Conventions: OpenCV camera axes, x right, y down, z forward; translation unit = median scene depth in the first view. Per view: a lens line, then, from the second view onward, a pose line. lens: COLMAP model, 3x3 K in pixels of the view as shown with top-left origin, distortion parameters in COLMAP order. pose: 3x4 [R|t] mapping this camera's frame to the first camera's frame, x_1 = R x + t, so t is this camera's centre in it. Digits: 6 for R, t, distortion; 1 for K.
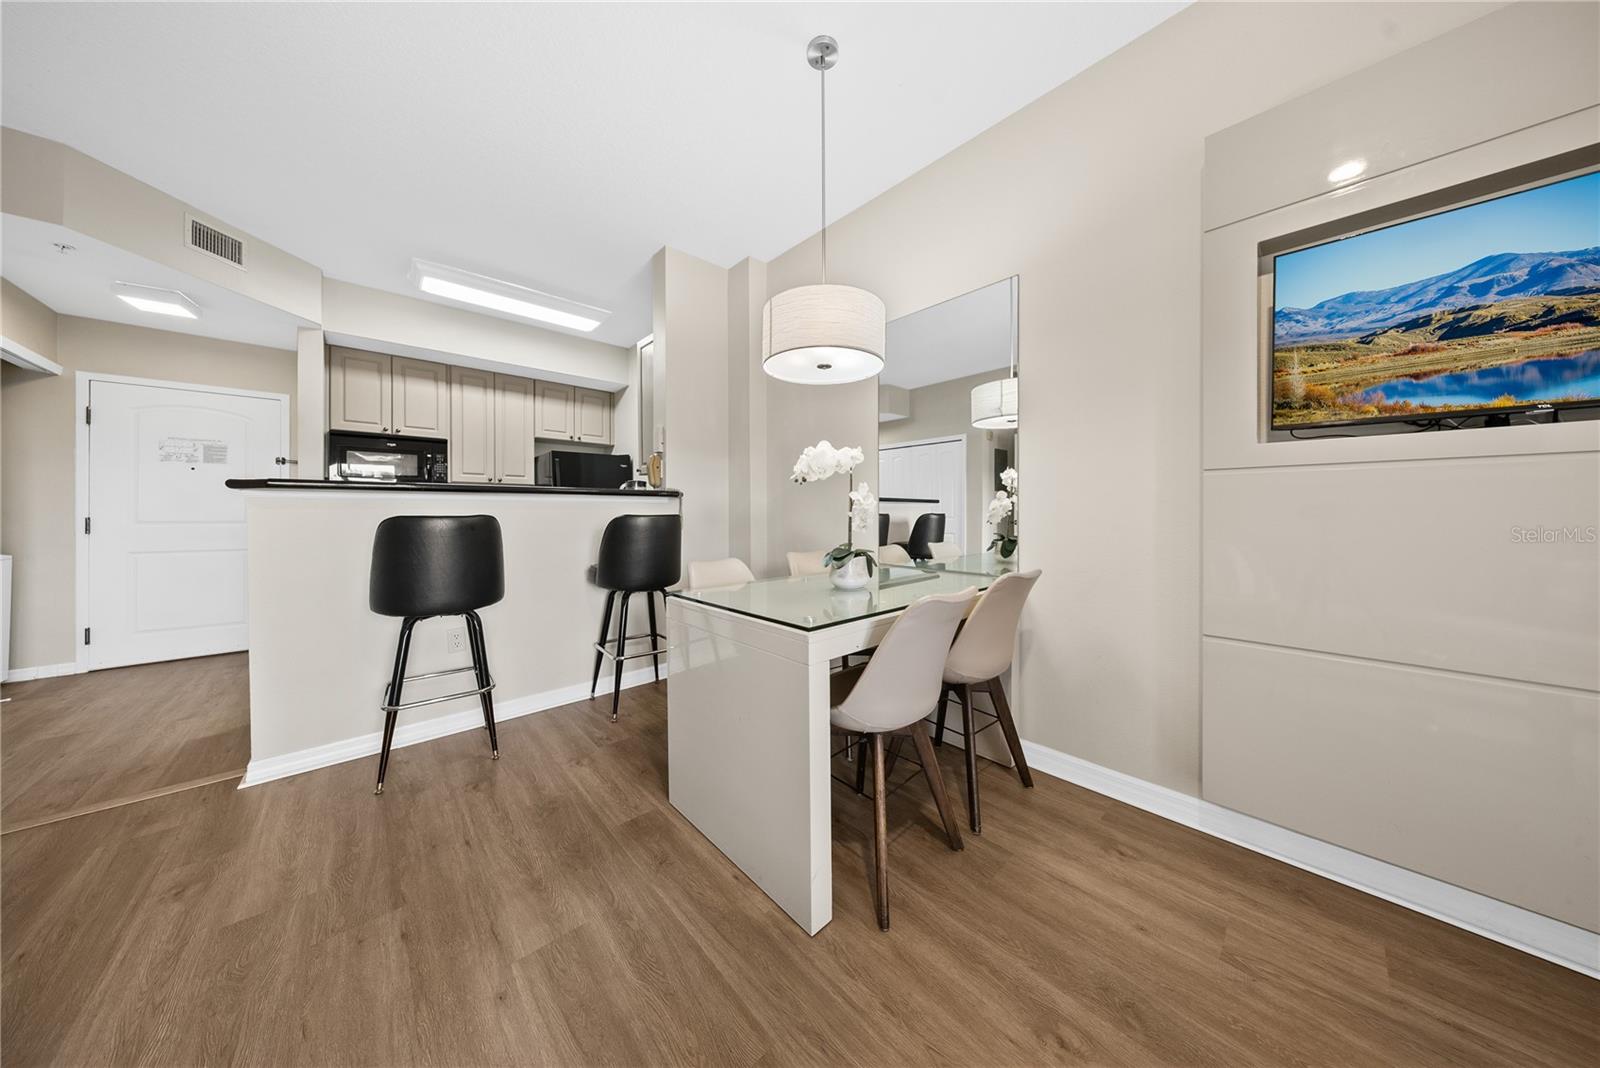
lens RADIAL K [[476.4, 0, 795.1], [0, 476.4, 519.2], [0, 0, 1]] dist [0.001121, -0.001695]
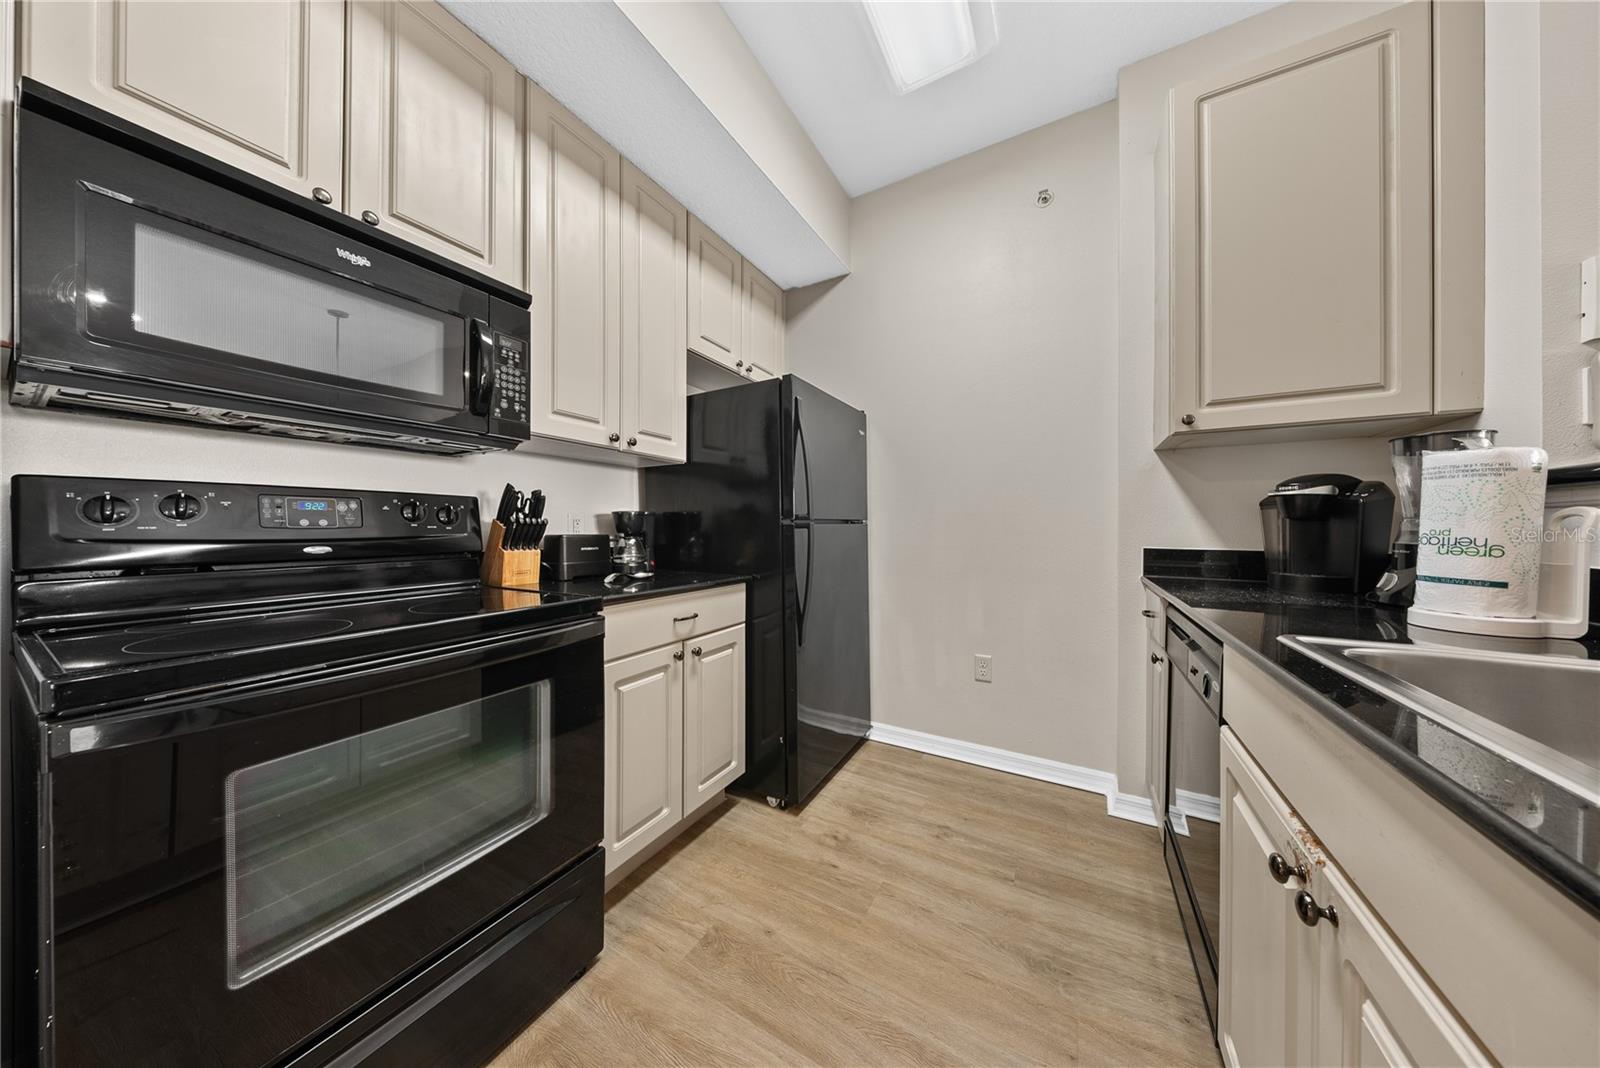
lens RADIAL K [[471.9, 0, 798.2], [0, 471.9, 531.1], [0, 0, 1]] dist [0.012890, -0.005601]
pose [[0.950589, -0.000346, 0.310452, -0.701567], [0.002159, 0.999983, -0.005497, -0.009384], [-0.310444, 0.005896, 0.950573, 0.687884]]
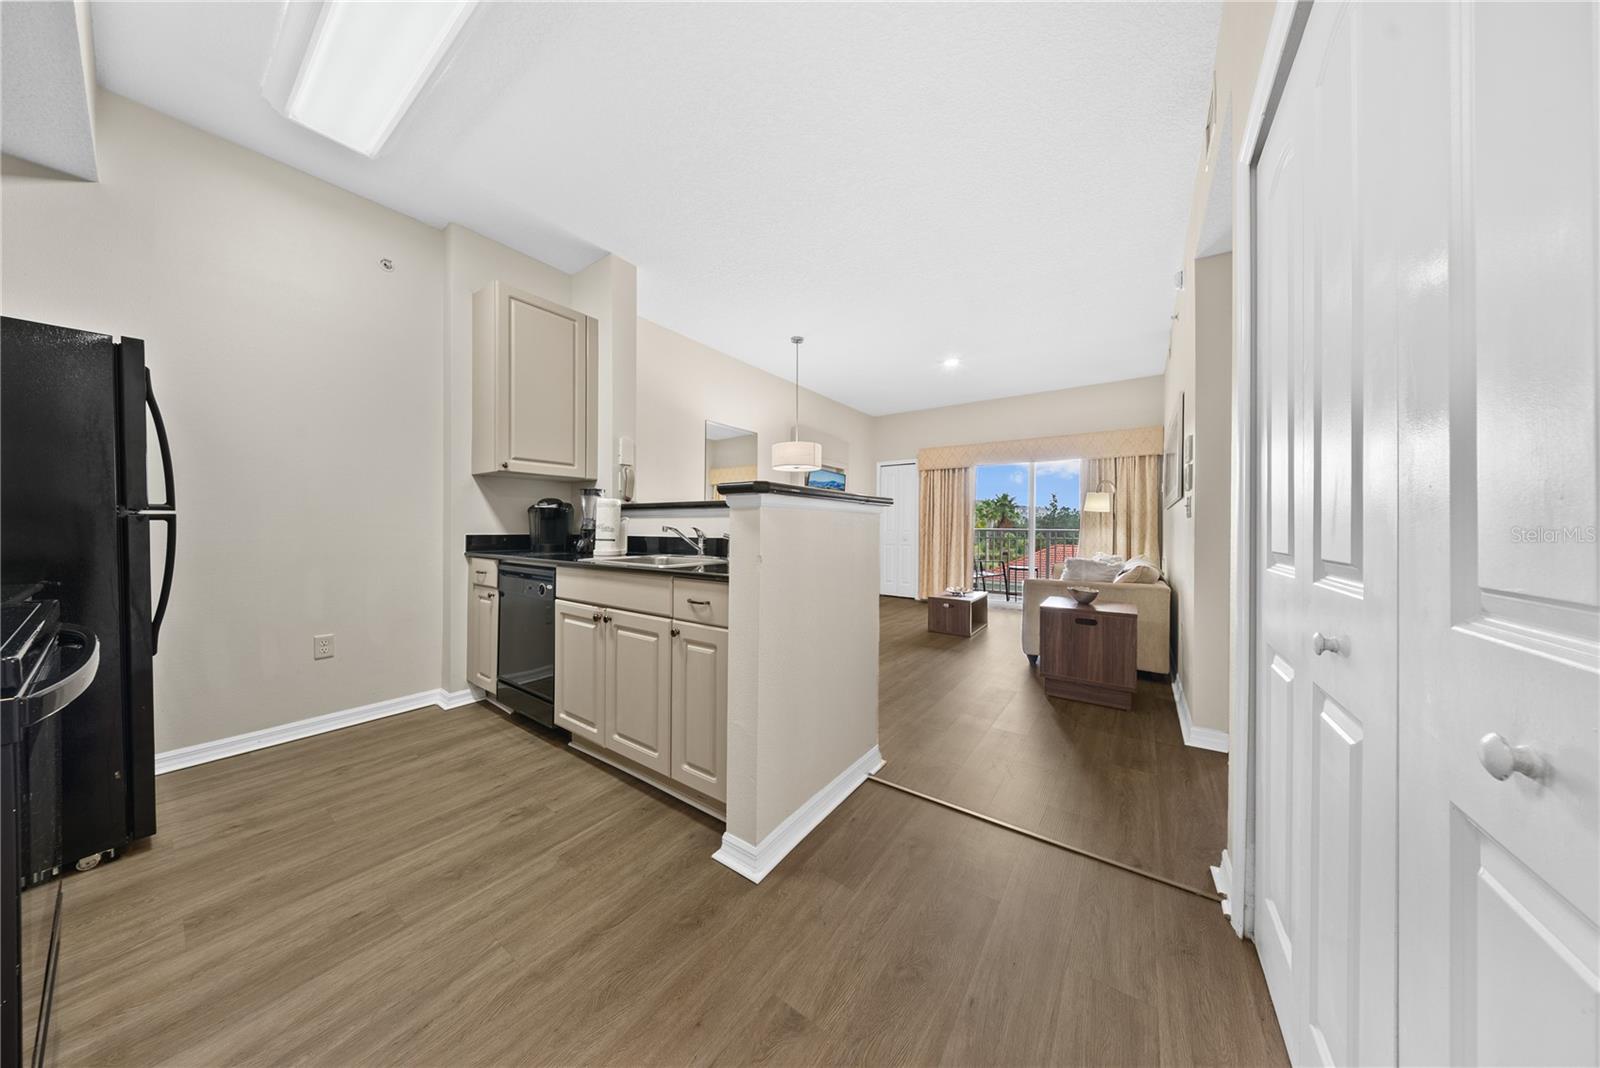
lens RADIAL K [[474.0, 0, 803.8], [0, 474.0, 526.1], [0, 0, 1]] dist [-0.000218, -0.001773]
pose [[-0.228013, -0.001547, 0.973657, -1.065617], [0.005076, 0.999983, 0.002778, -0.007599], [-0.973645, 0.005576, -0.228001, 0.677074]]
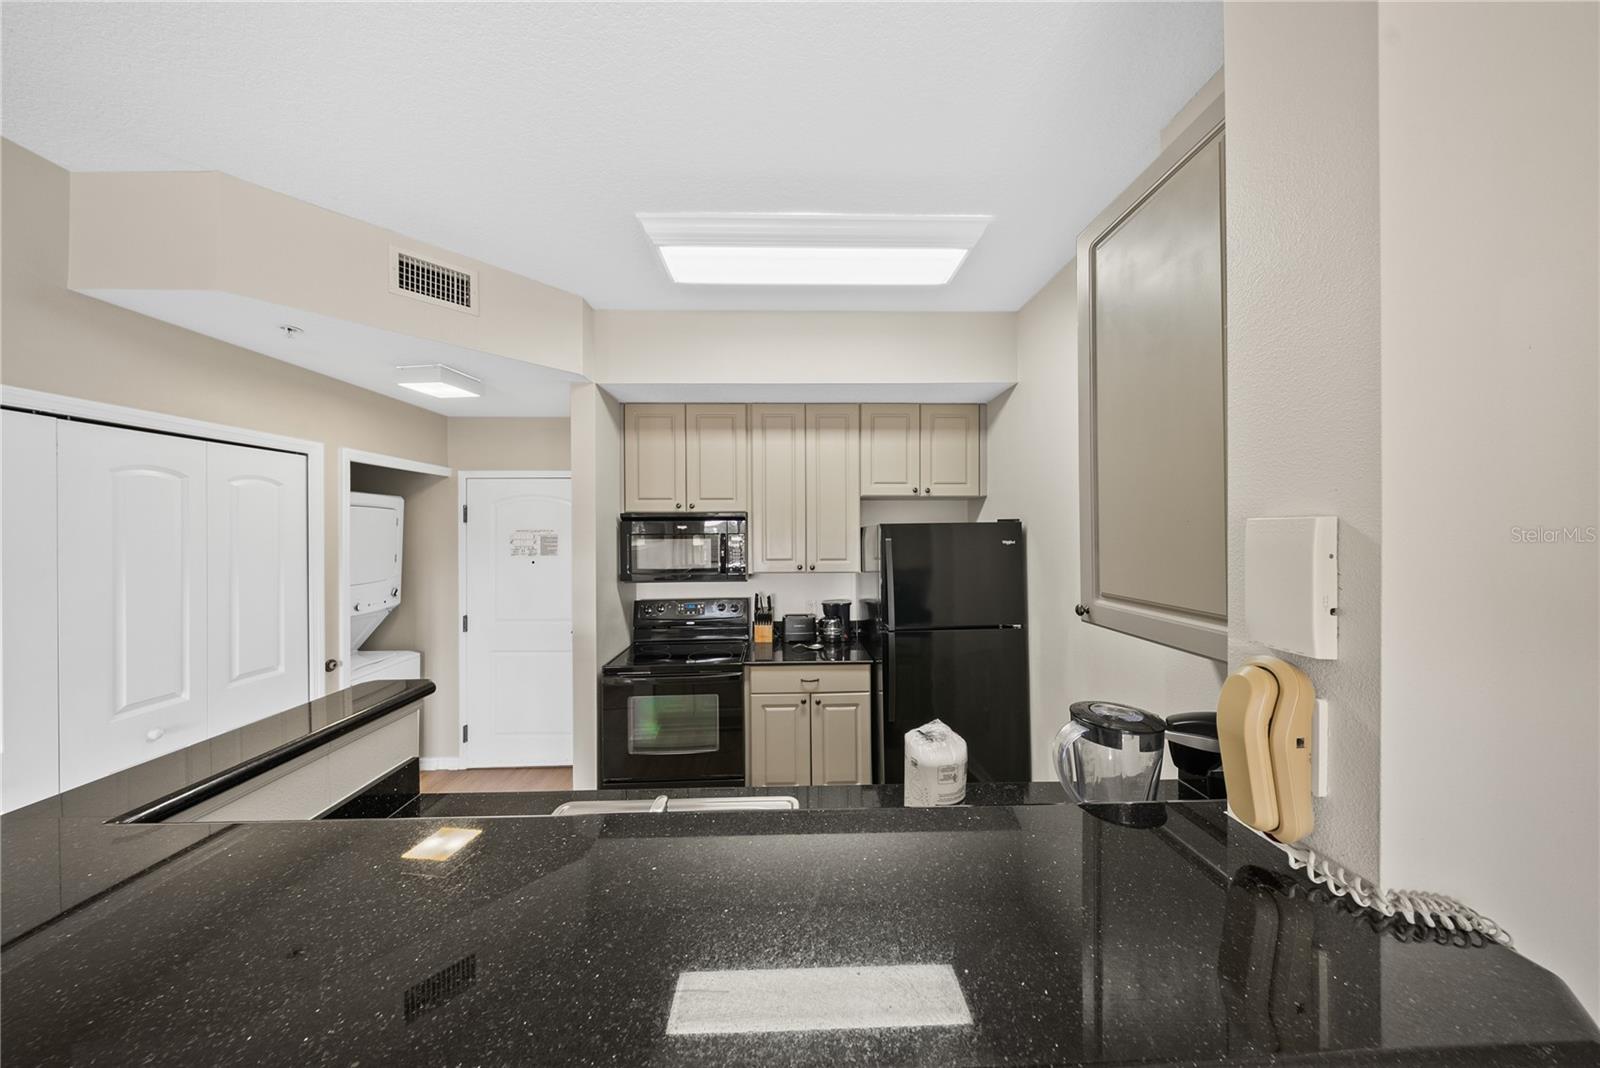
lens RADIAL K [[471.9, 0, 798.2], [0, 471.9, 531.1], [0, 0, 1]] dist [0.012890, -0.005601]
pose [[0.762223, -0.002853, -0.647308, -0.248139], [-0.001367, 0.999981, -0.006017, -0.146535], [0.647313, 0.005471, 0.762204, 0.568577]]
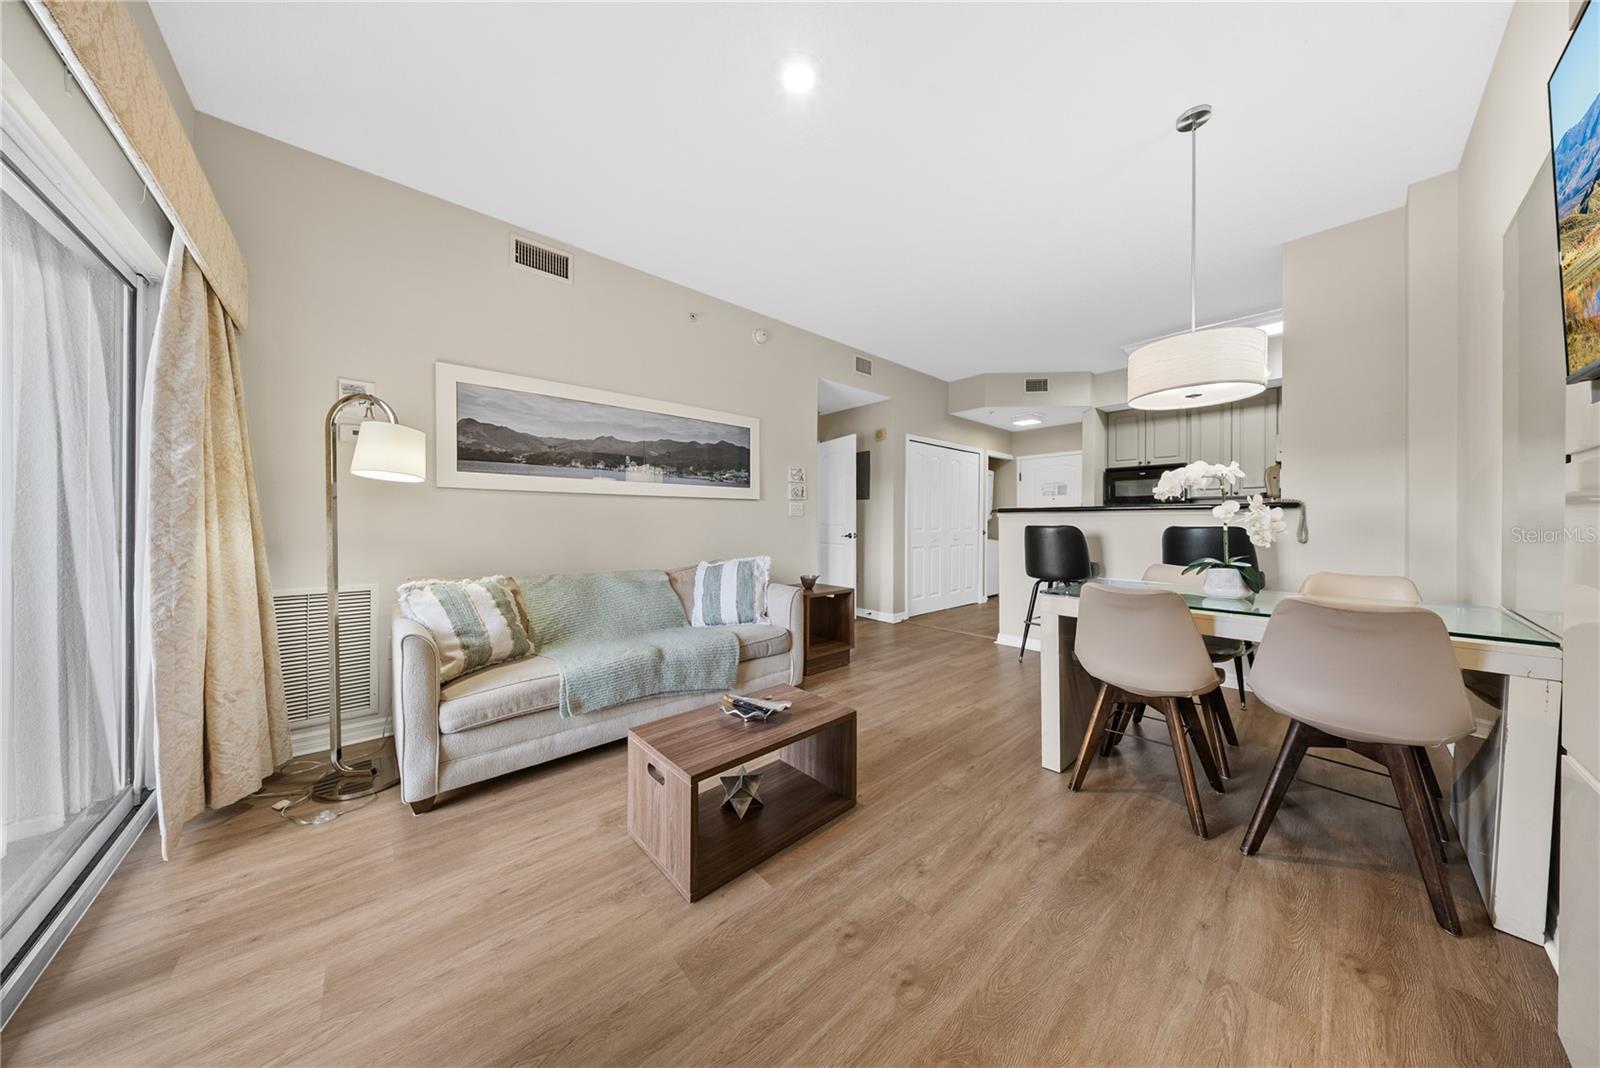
lens RADIAL K [[471.9, 0, 798.2], [0, 471.9, 531.1], [0, 0, 1]] dist [0.012890, -0.005601]
pose [[-0.014458, 0.021827, -0.999657, 0.536345], [-0.015632, 0.999635, 0.022053, -0.004863], [0.999773, 0.015946, -0.014112, 0.032325]]
